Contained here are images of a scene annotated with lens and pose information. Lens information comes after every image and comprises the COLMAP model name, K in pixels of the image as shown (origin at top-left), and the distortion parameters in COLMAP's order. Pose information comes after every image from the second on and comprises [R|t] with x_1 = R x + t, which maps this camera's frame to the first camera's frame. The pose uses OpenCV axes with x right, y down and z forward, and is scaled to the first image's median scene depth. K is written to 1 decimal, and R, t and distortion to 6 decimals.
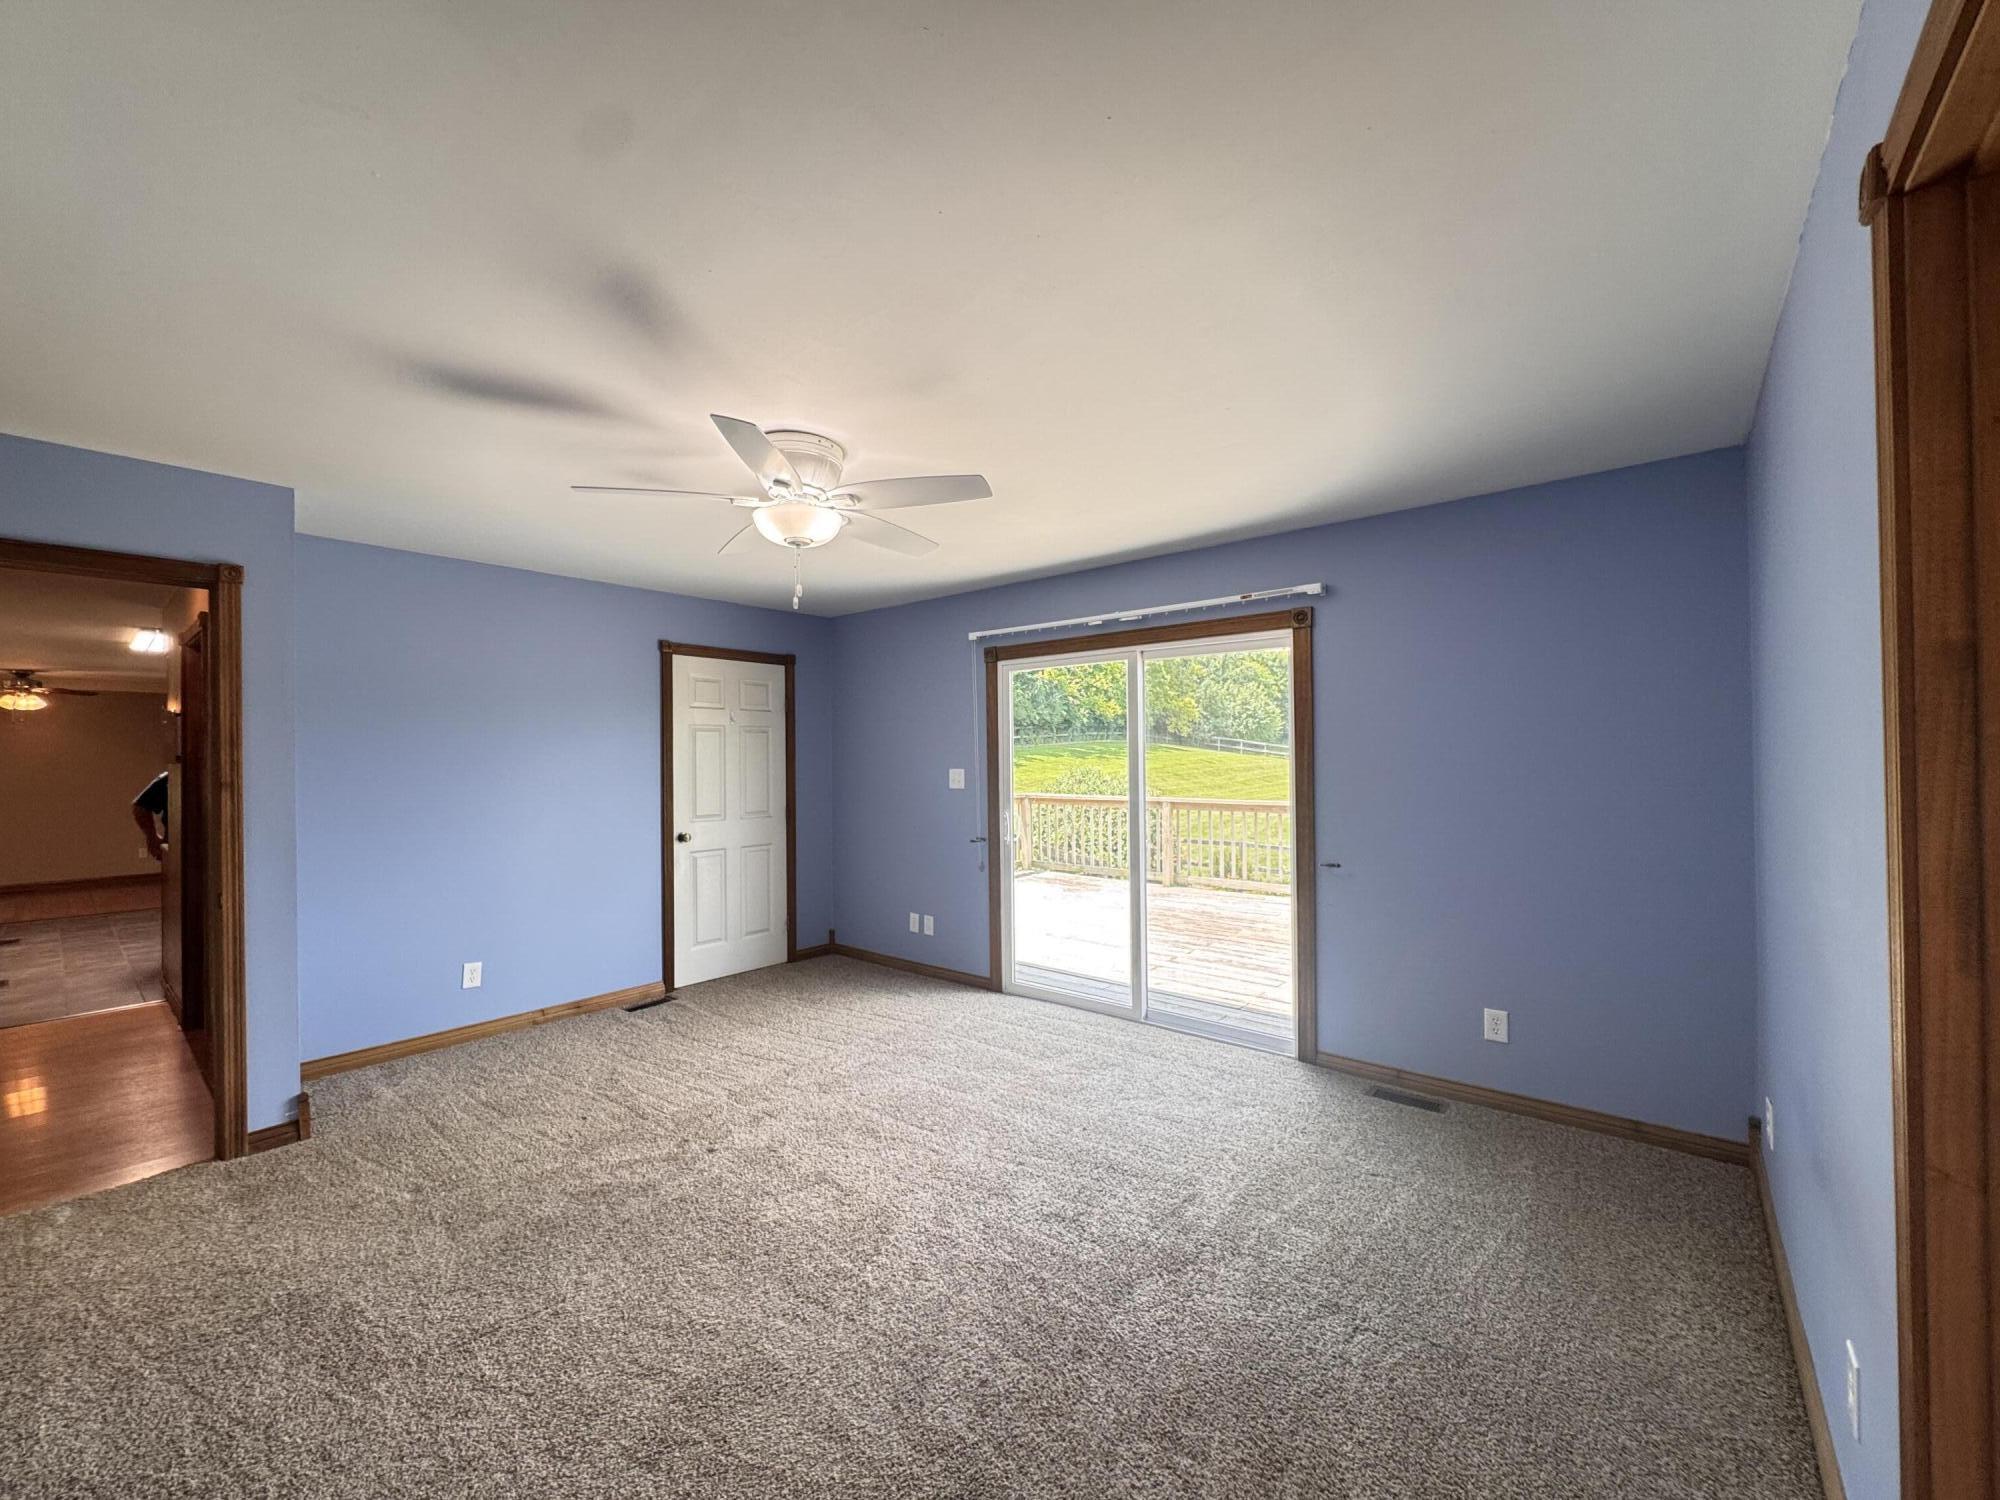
lens RADIAL K [[803.1, 0, 994.2], [0, 803.1, 750.0], [0, 0, 1]] dist [-0.001831, 0.000498]
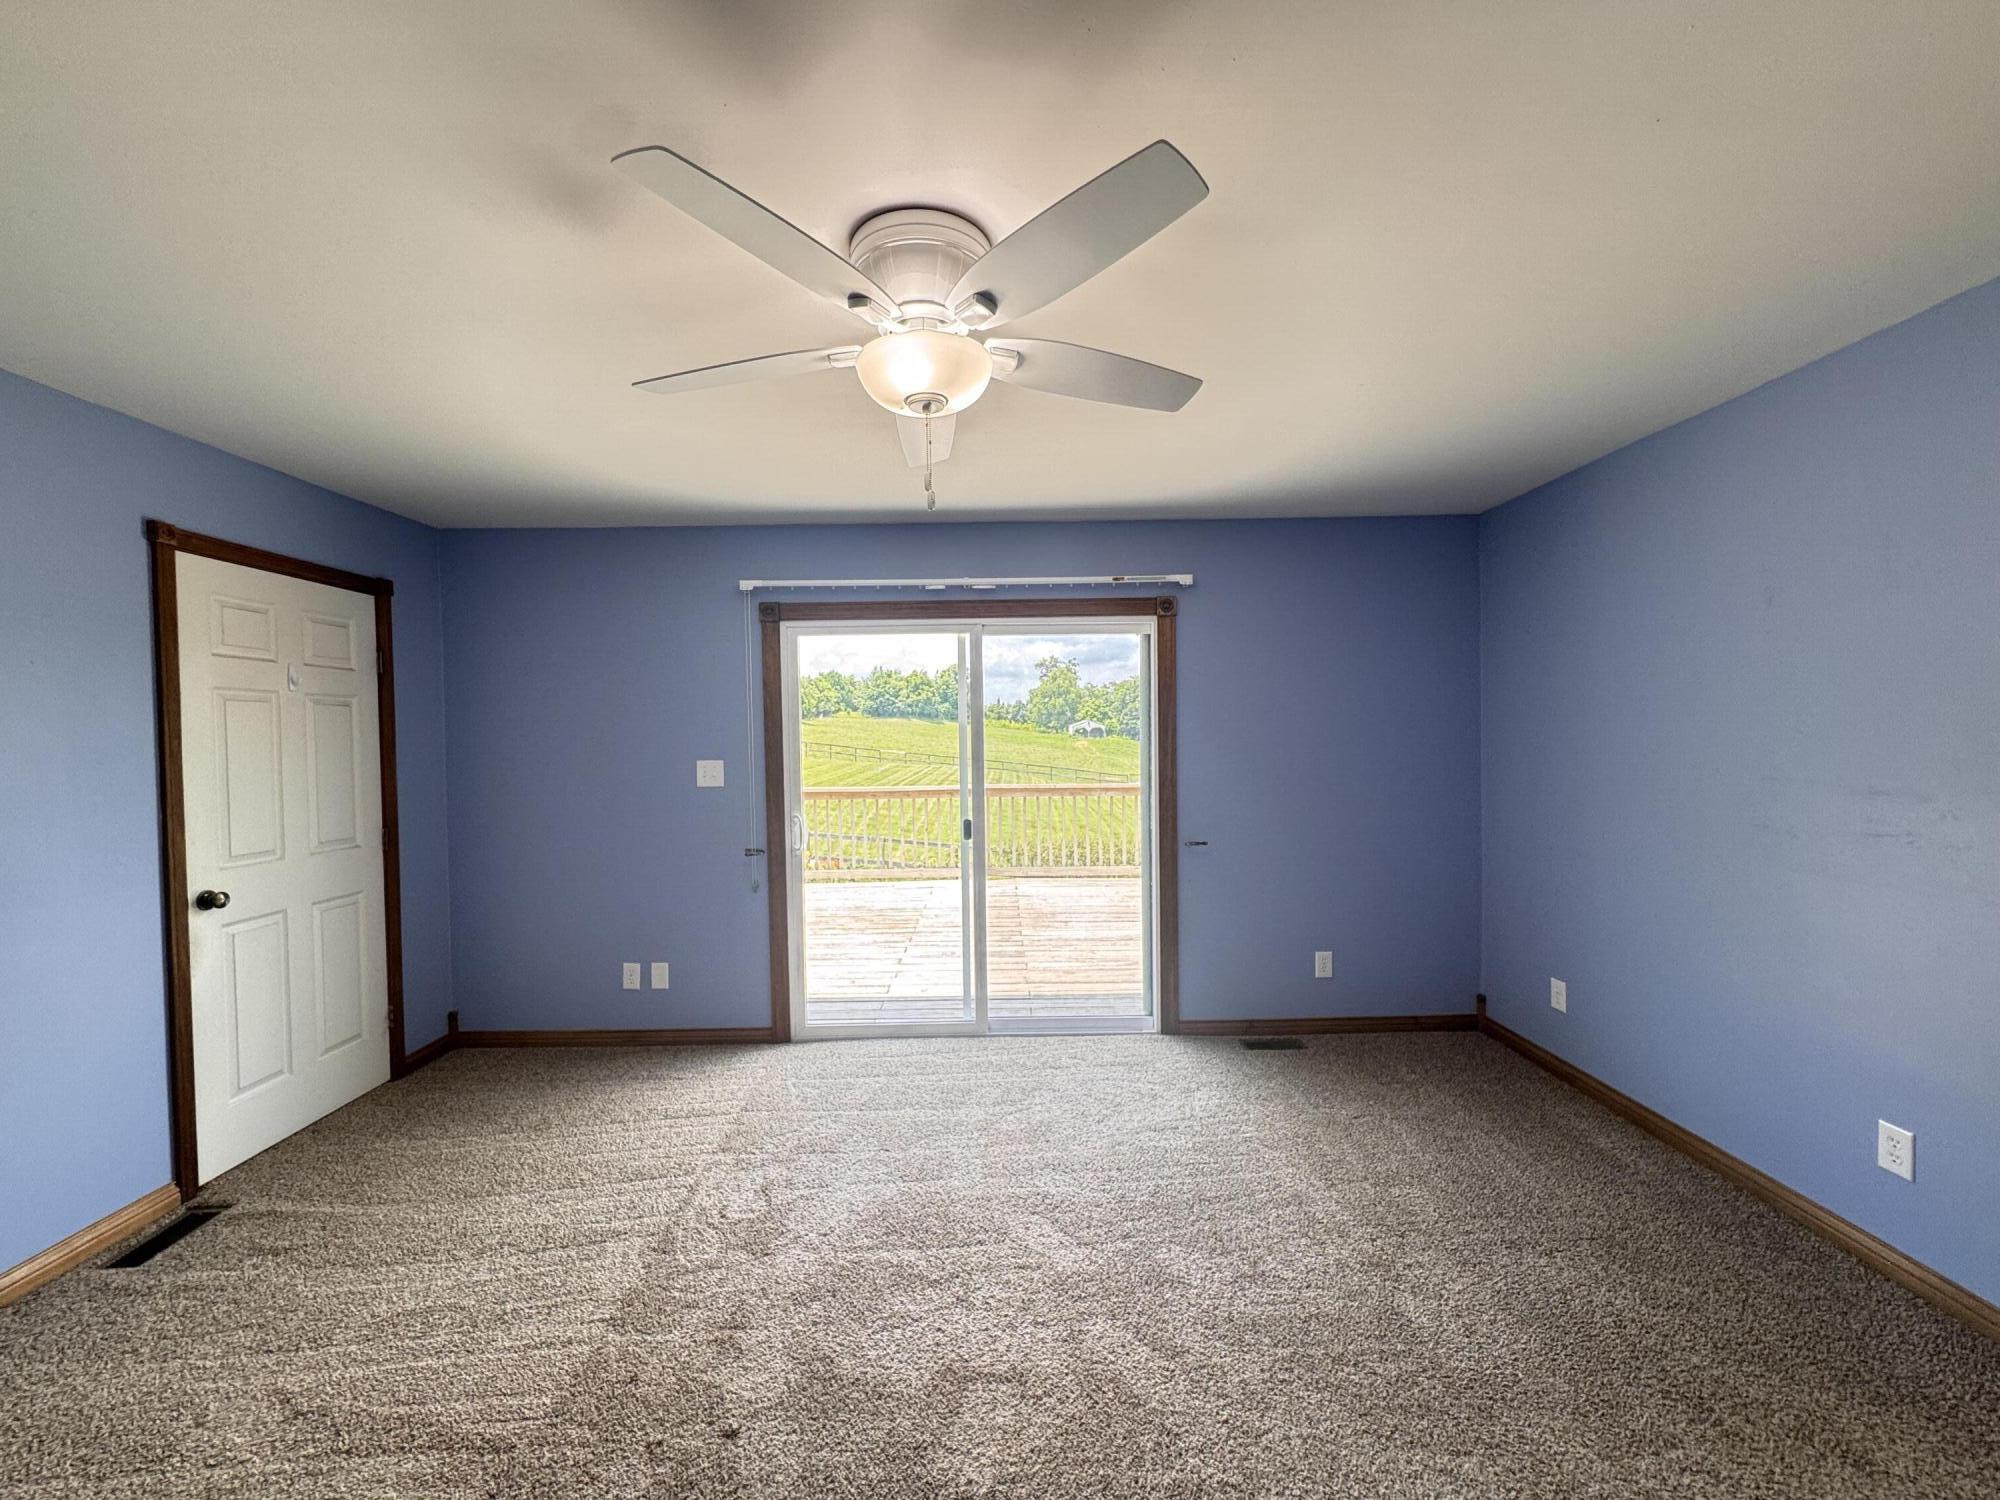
lens RADIAL K [[803.1, 0, 1000.3], [0, 803.1, 753.5], [0, 0, 1]] dist [-0.001831, 0.000498]
pose [[0.761647, -0.014986, 0.647819, -0.376985], [0.000549, 0.999747, 0.022481, 0.000274], [-0.647992, -0.016766, 0.761463, 0.295710]]
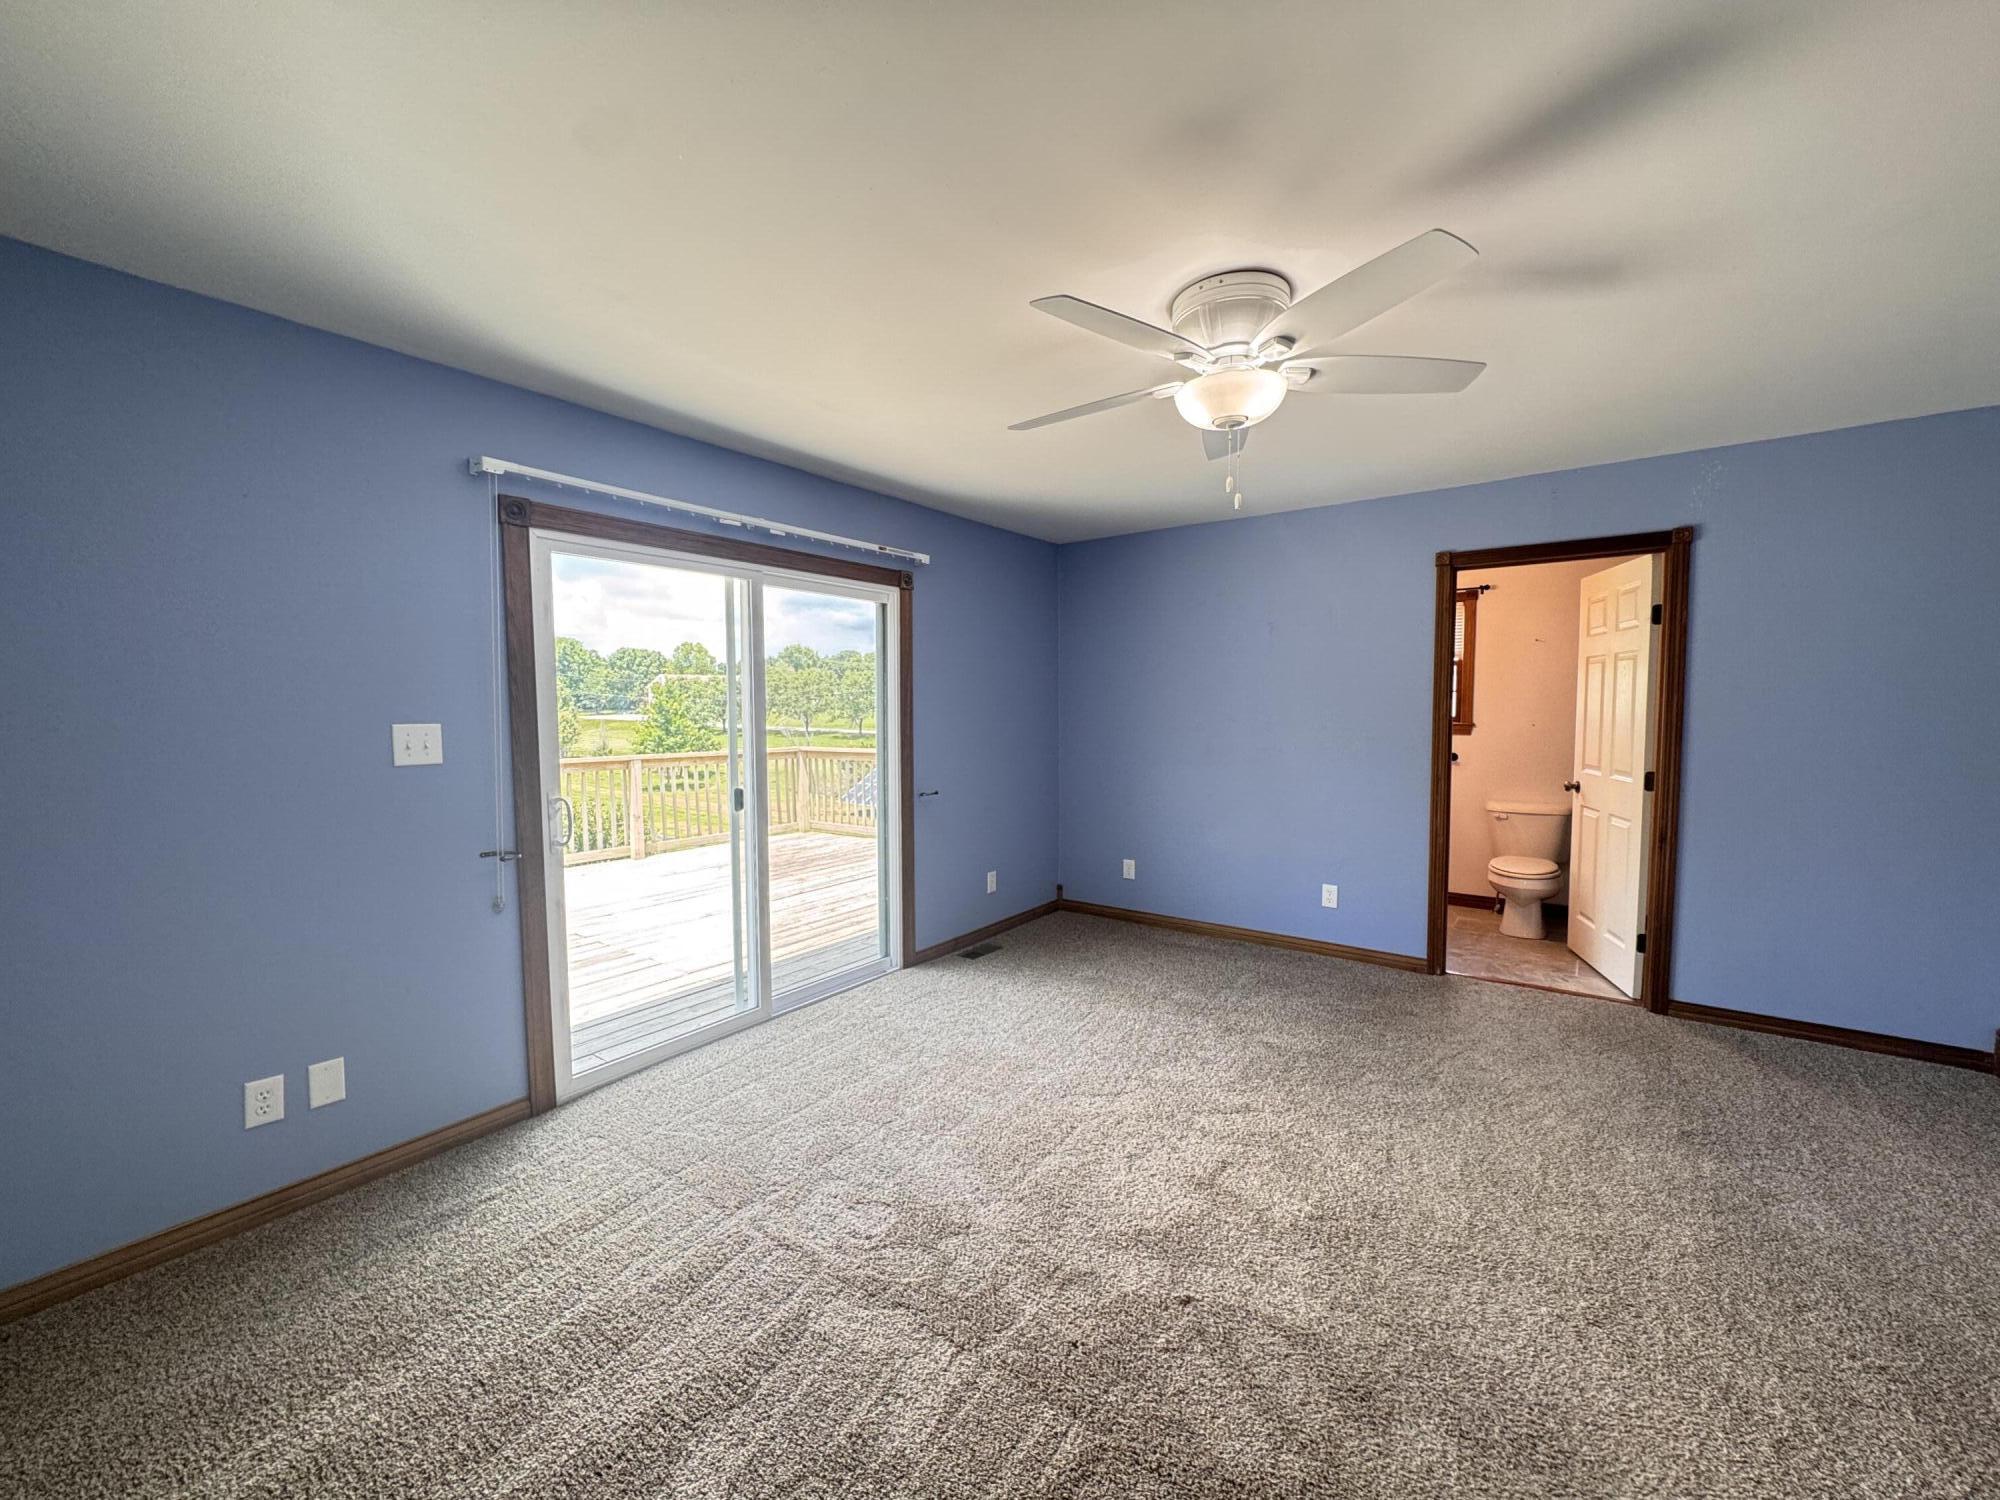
lens RADIAL K [[803.1, 0, 1007.1], [0, 803.1, 750.5], [0, 0, 1]] dist [-0.001831, 0.000498]
pose [[-0.070775, -0.047444, 0.996363, -0.641185], [-0.006003, 0.998870, 0.047137, 0.016867], [-0.997474, -0.002645, -0.070980, 0.788985]]
